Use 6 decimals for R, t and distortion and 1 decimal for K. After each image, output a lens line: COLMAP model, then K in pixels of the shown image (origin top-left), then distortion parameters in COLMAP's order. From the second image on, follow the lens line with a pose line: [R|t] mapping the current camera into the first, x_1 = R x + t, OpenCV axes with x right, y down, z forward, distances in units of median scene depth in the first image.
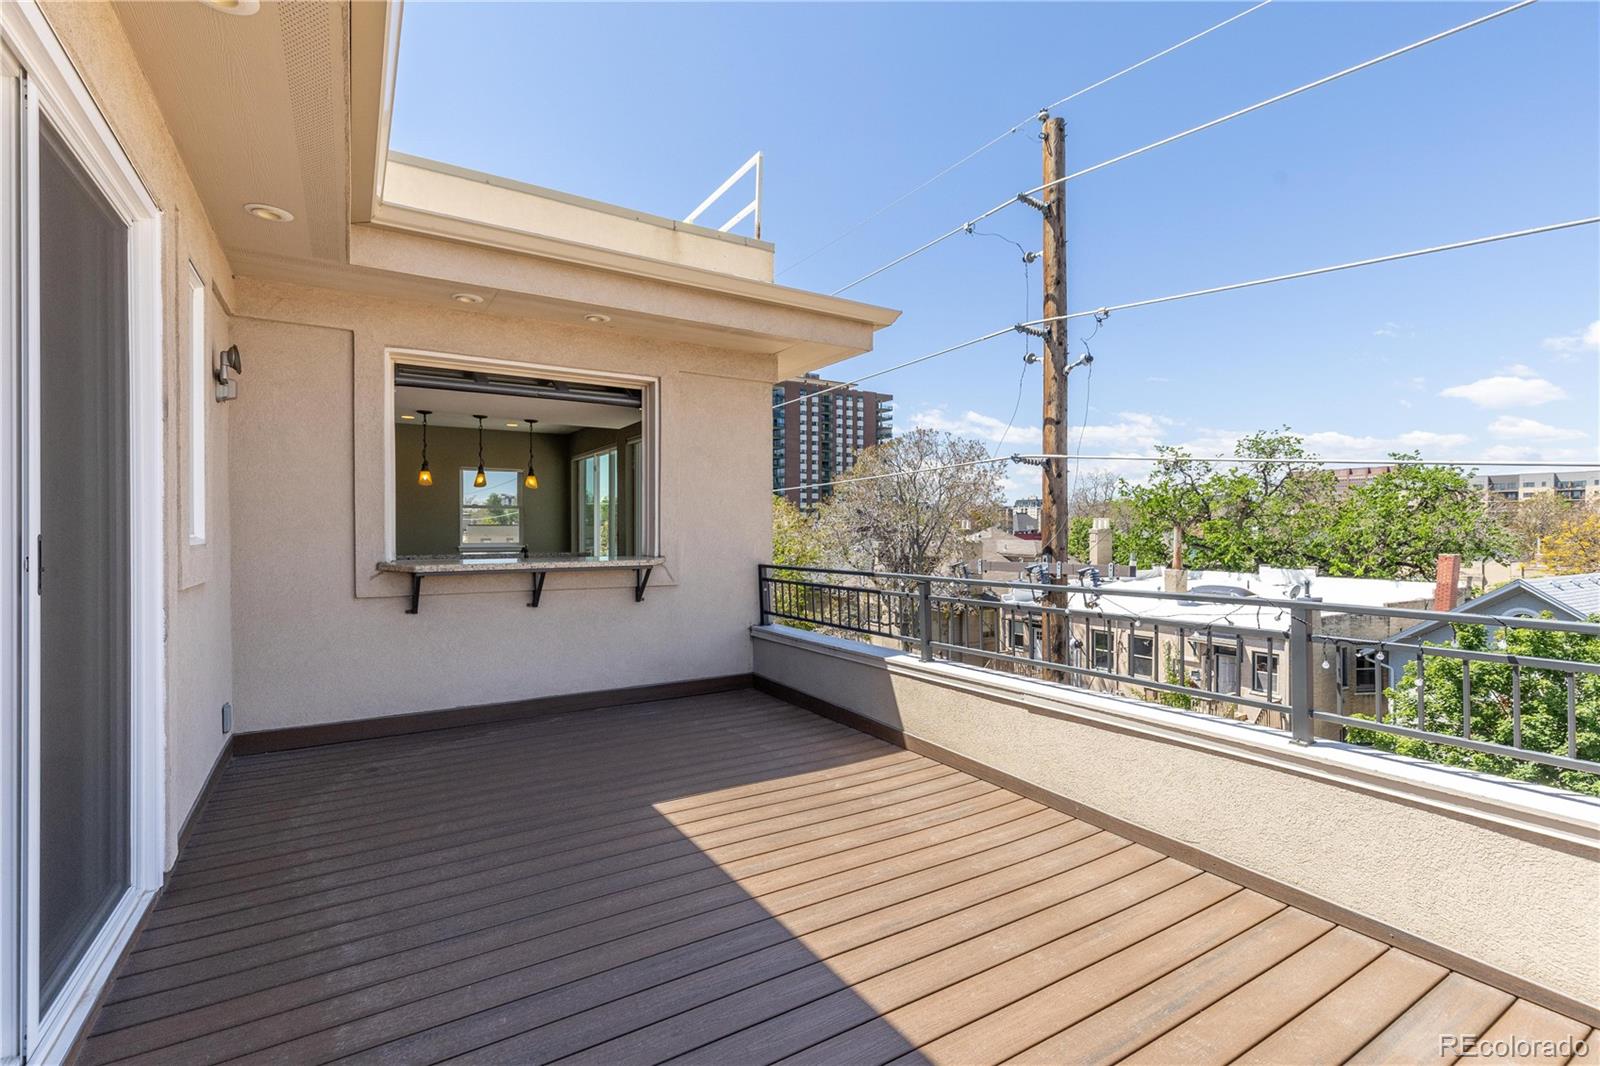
lens RADIAL K [[710.8, 0, 800.0], [0, 710.8, 533.0], [0, 0, 1]] dist [0.017808, -0.009283]
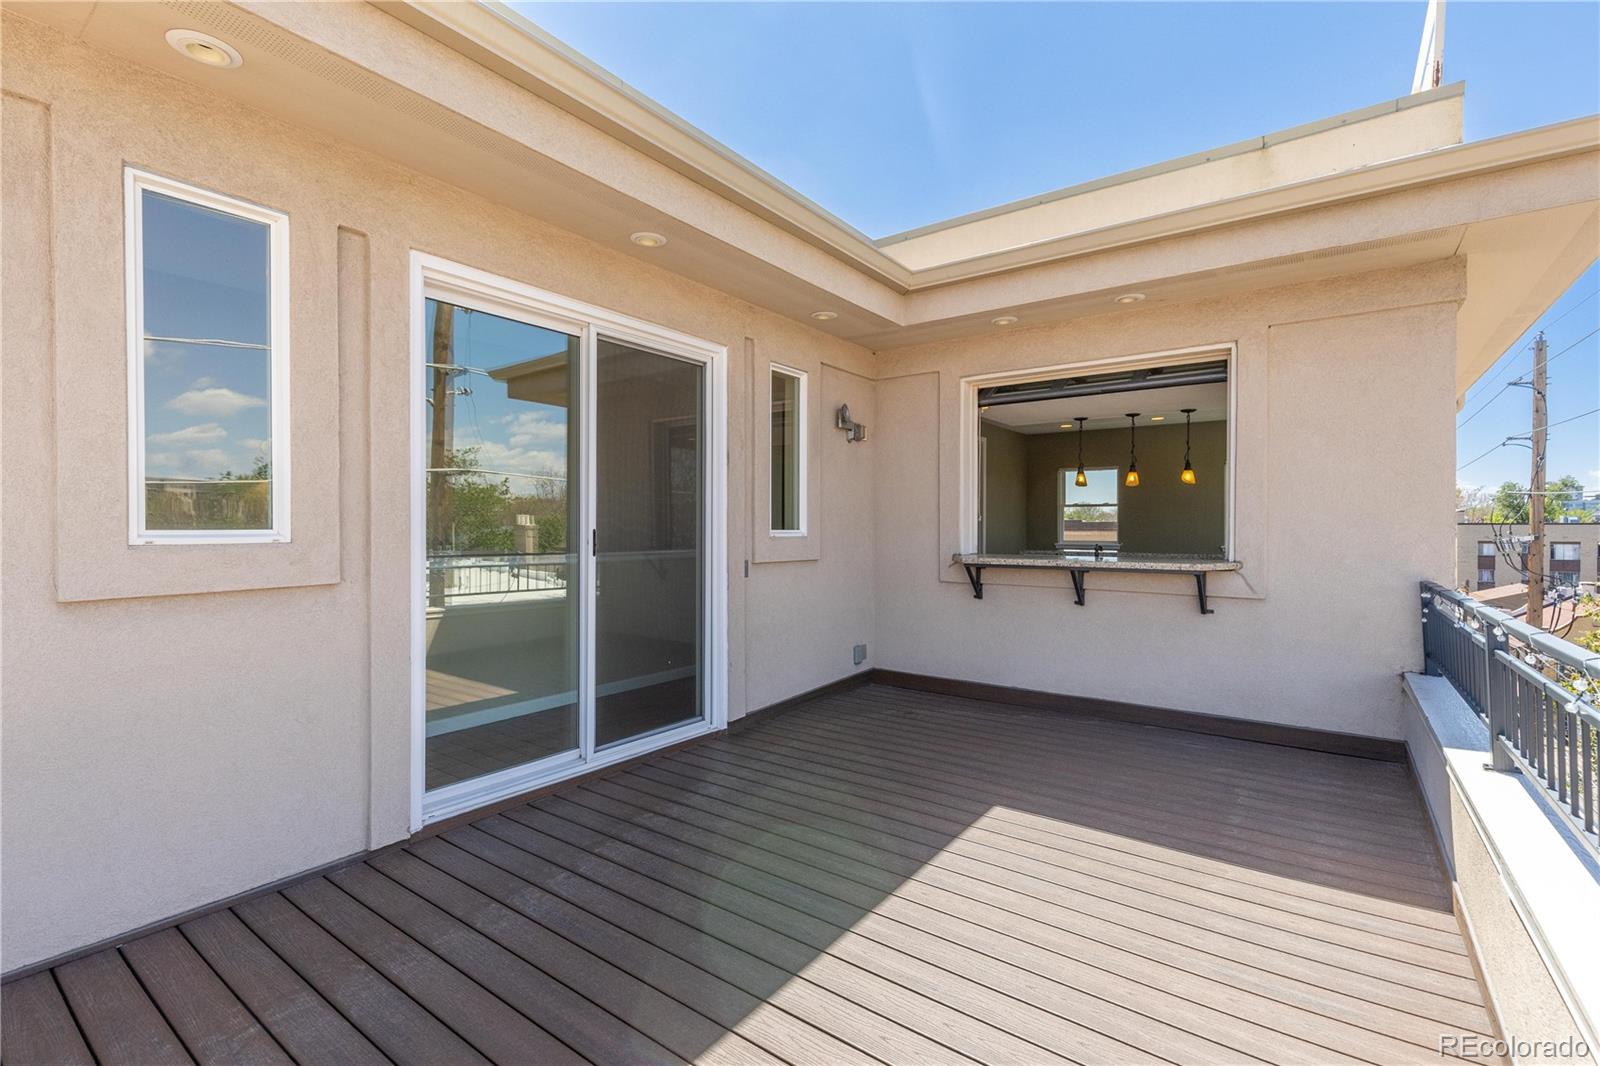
lens RADIAL K [[724.3, 0, 800.2], [0, 724.3, 528.7], [0, 0, 1]] dist [0.009171, -0.000904]
pose [[0.379570, 0.003398, -0.925157, 0.482811], [-0.007469, 0.999972, 0.000609, -0.001205], [0.925133, 0.006679, 0.379585, 0.285745]]
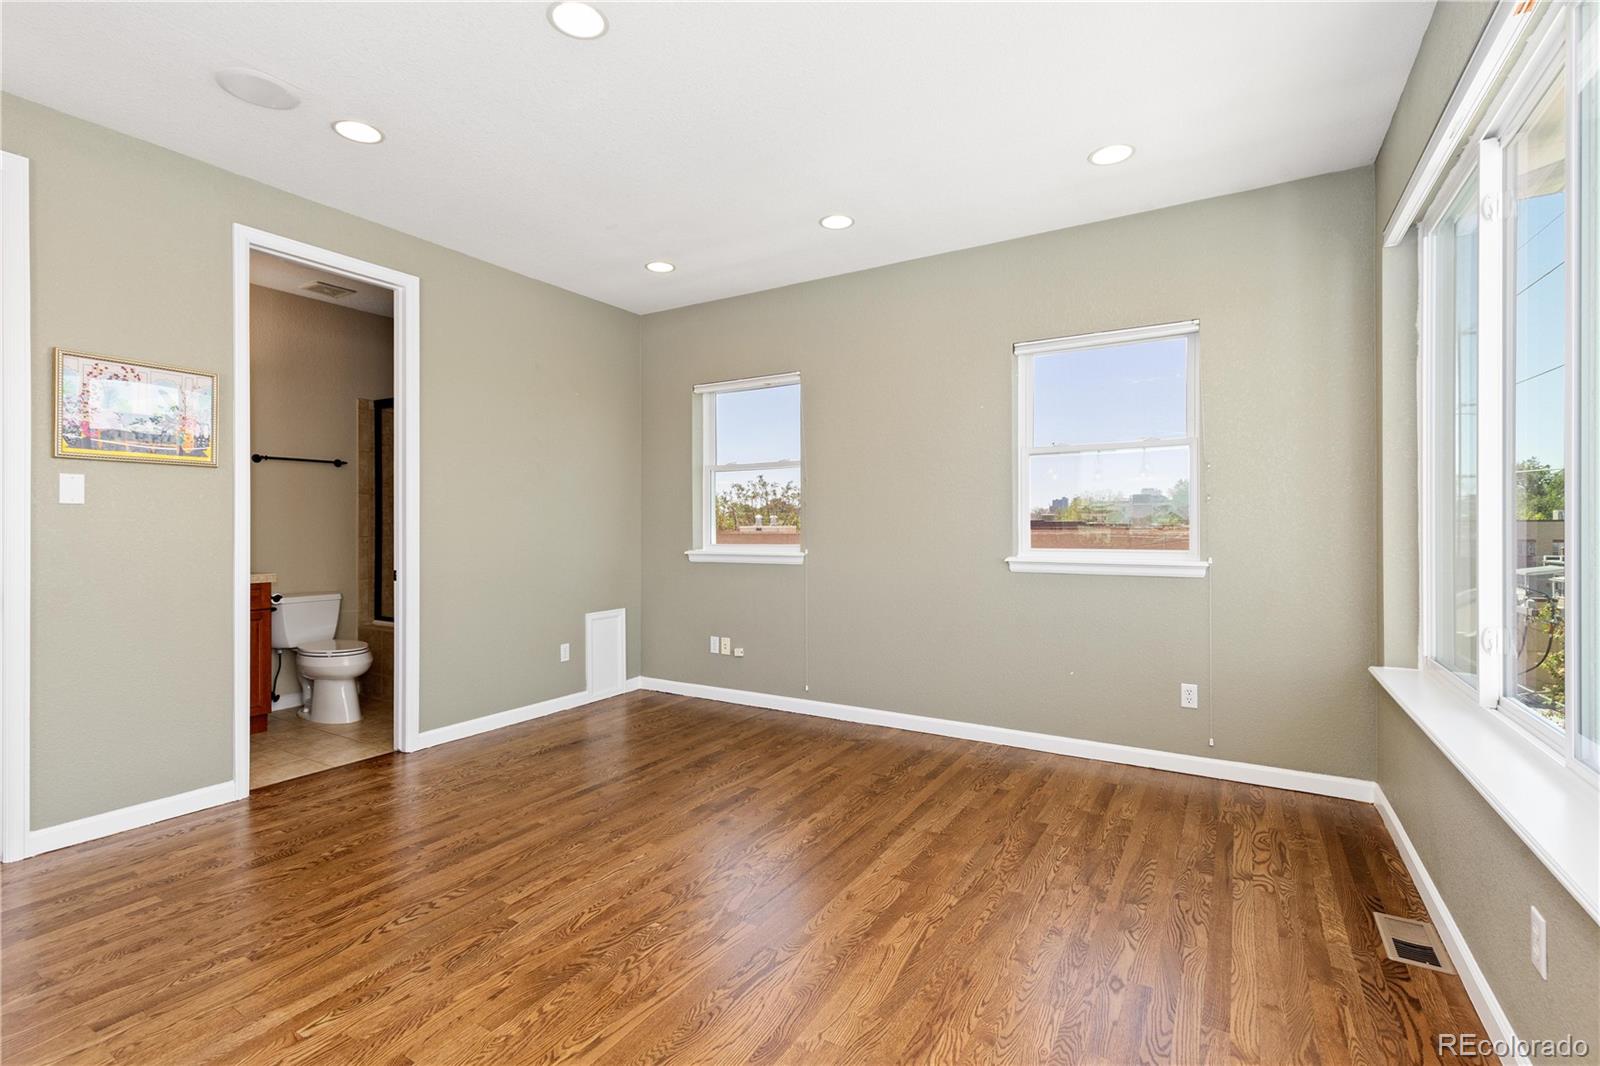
lens RADIAL K [[725.6, 0, 793.9], [0, 725.6, 527.5], [0, 0, 1]] dist [0.009803, -0.001577]
pose [[0.450647, 0.000500, -0.892702, -0.394625], [-0.004073, 0.999991, -0.001496, 0.004802], [0.892693, 0.004310, 0.450645, 1.634092]]
